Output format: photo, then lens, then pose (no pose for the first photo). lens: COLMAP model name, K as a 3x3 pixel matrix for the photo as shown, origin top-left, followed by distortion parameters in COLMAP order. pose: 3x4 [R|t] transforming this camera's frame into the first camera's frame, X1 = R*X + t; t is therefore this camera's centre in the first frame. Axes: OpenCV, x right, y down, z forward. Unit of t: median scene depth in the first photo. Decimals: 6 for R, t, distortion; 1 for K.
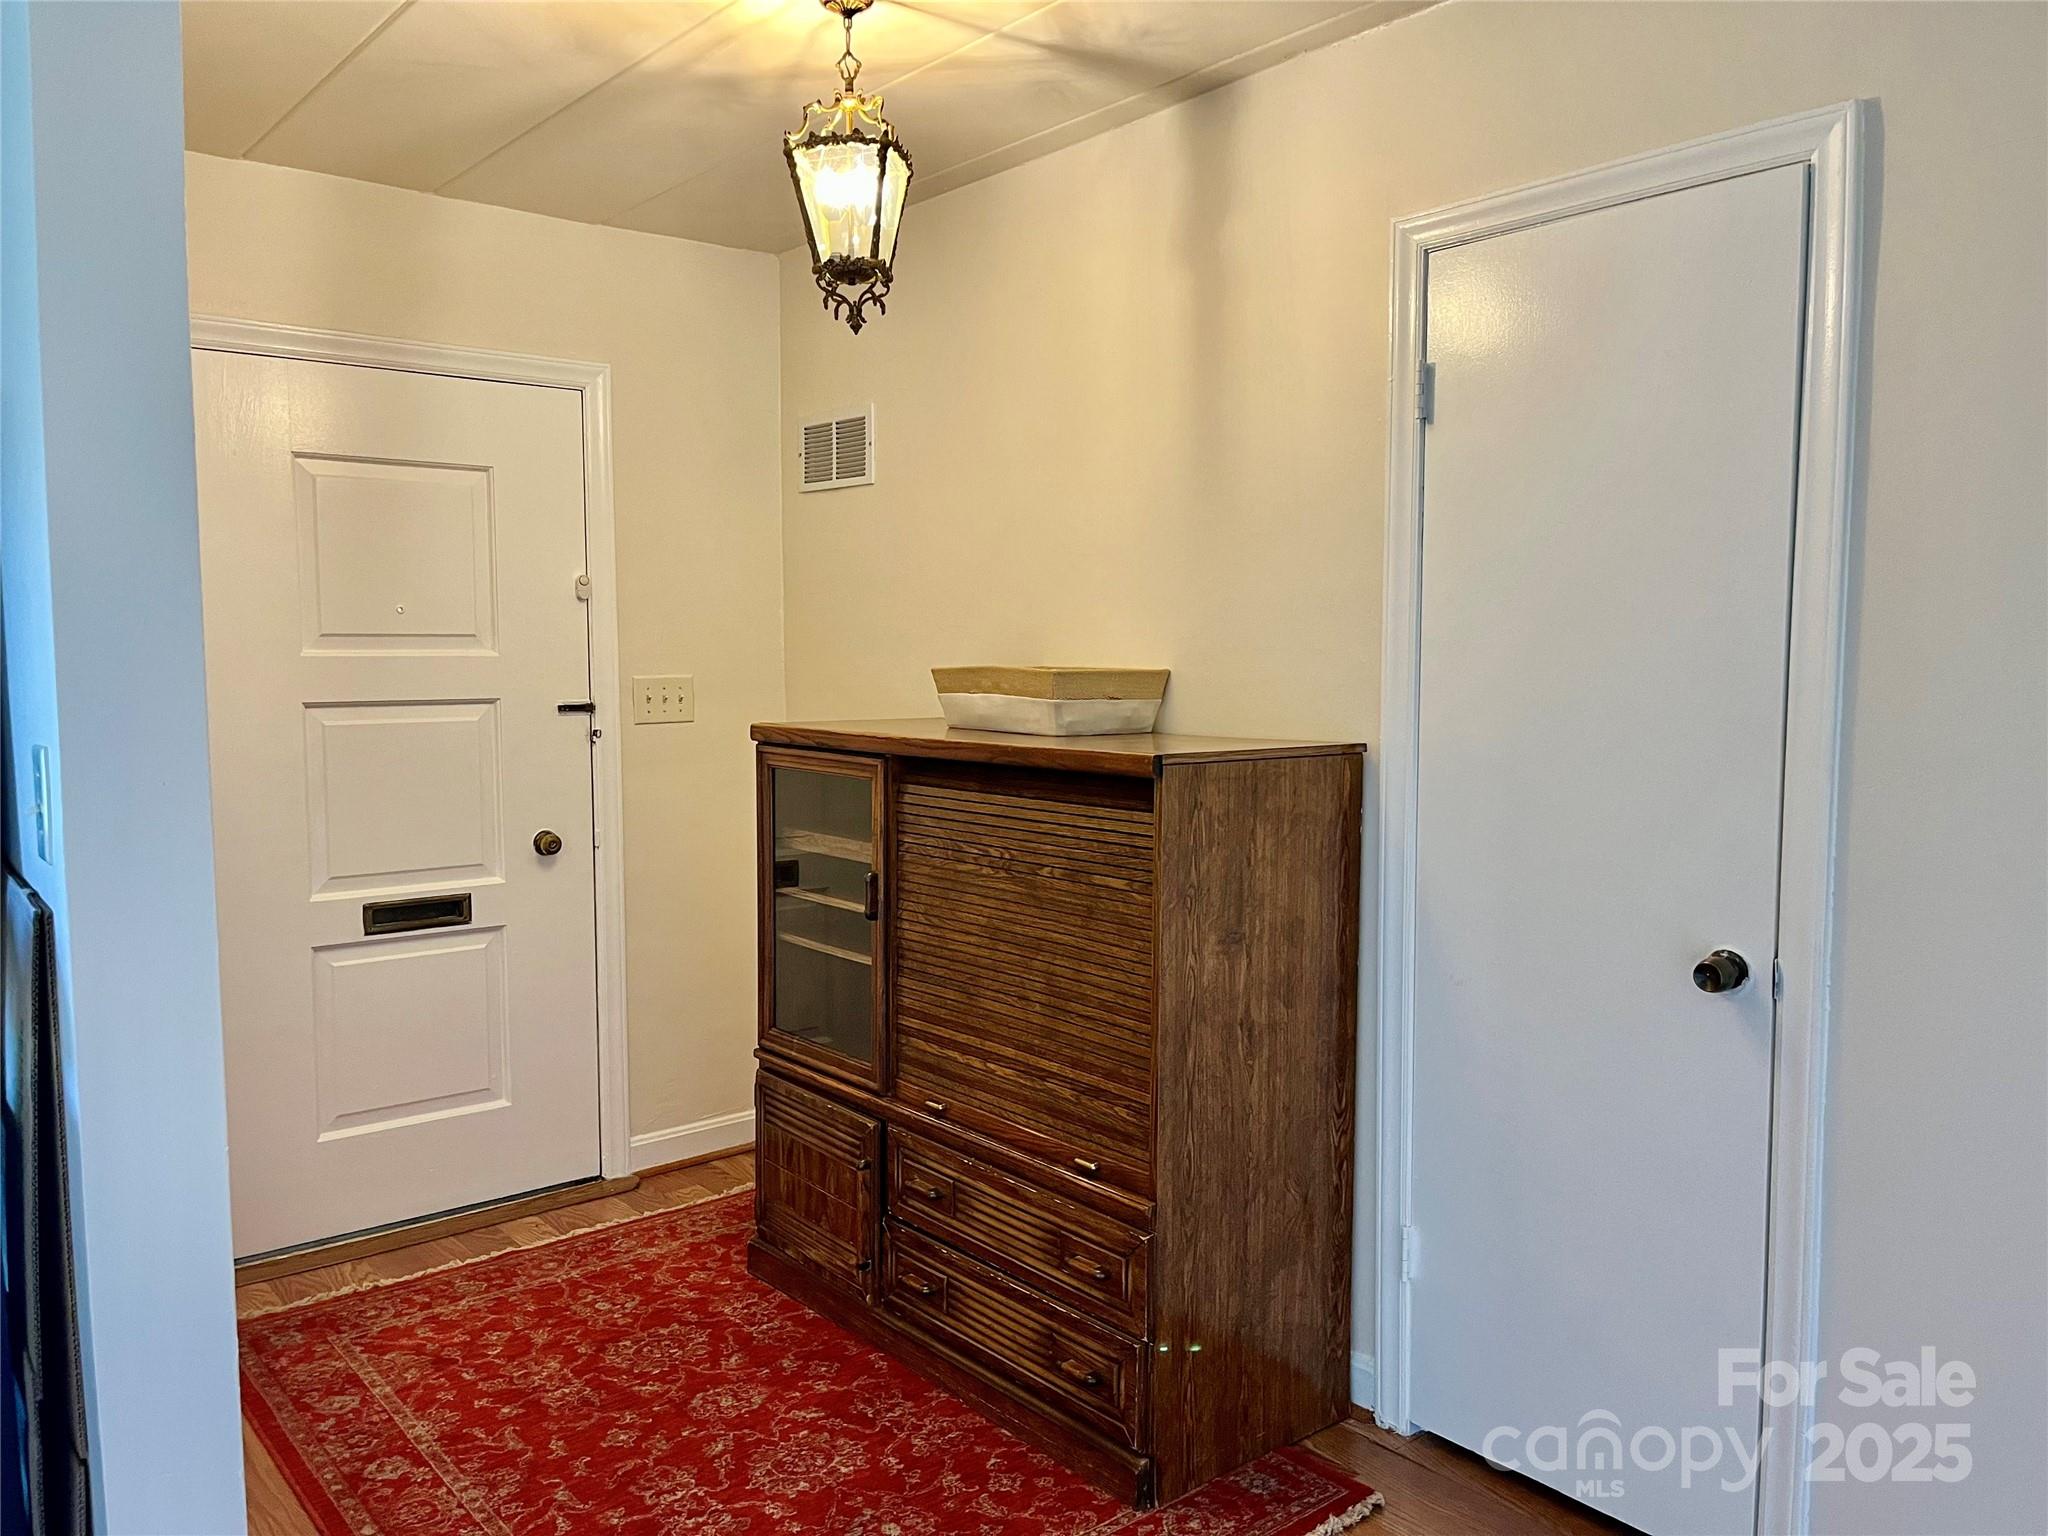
lens RADIAL K [[1559.5, 0, 994.7], [0, 1559.5, 767.7], [0, 0, 1]] dist [0.059406, -0.087945]
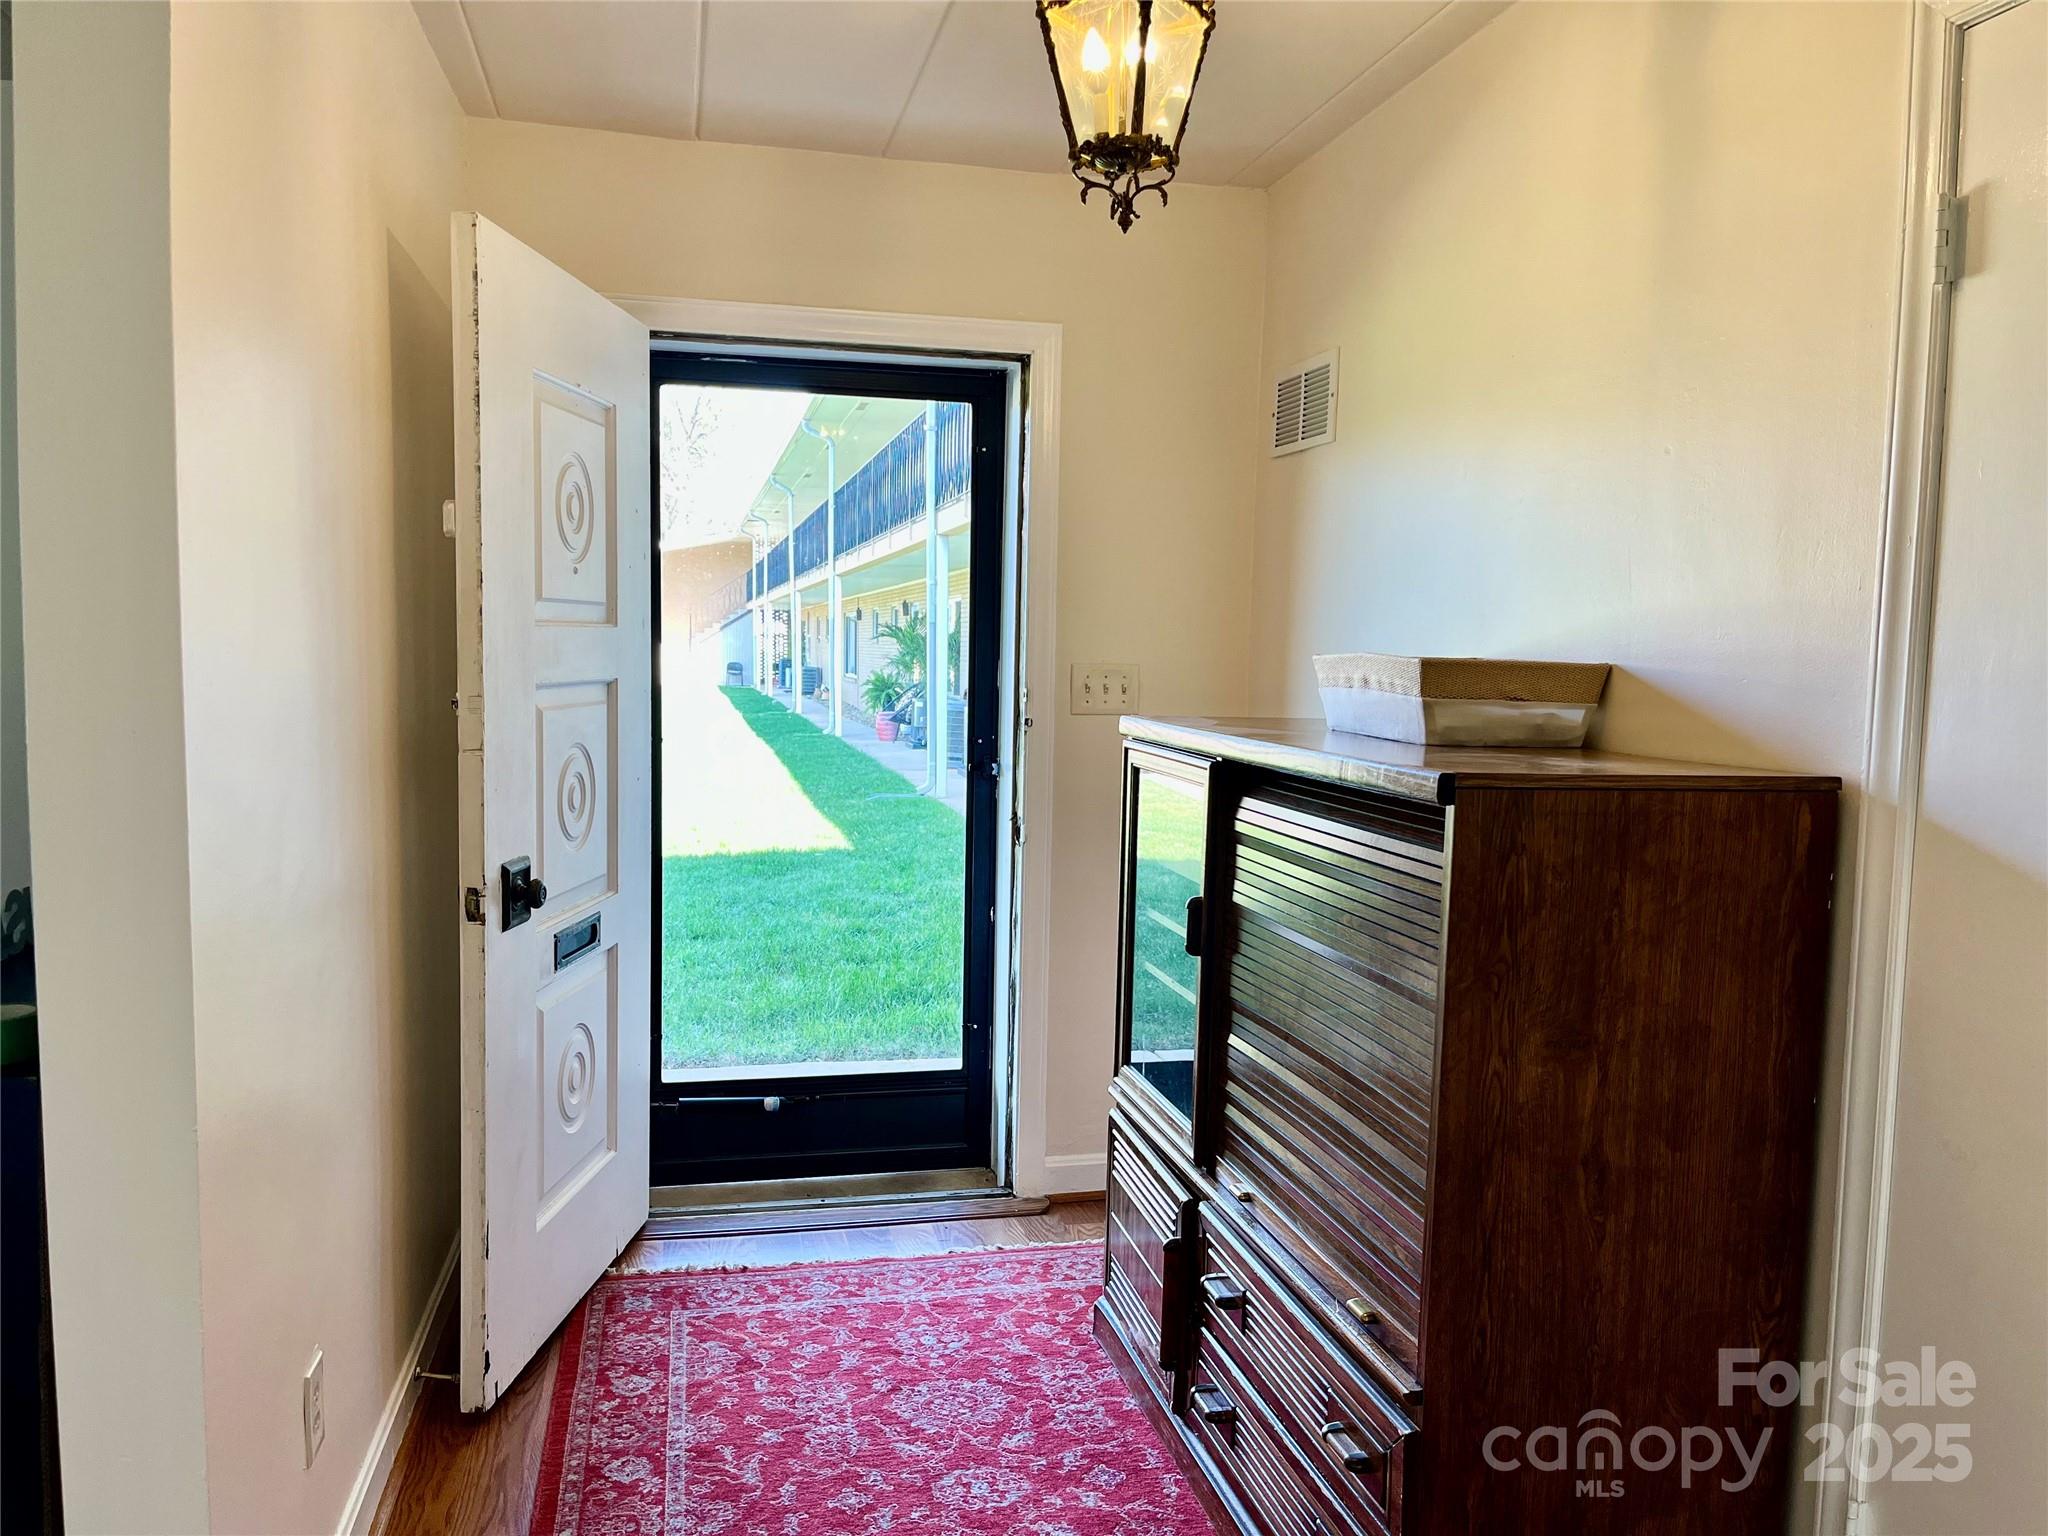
lens RADIAL K [[1547.5, 0, 1024.0], [0, 1547.5, 768.0], [0, 0, 1]] dist [0.010865, 0.000423]
pose [[0.896284, 0.059132, -0.439521, 0.214785], [-0.060680, 0.998102, 0.010542, -0.005386], [0.439309, 0.017222, 0.898171, 0.244005]]
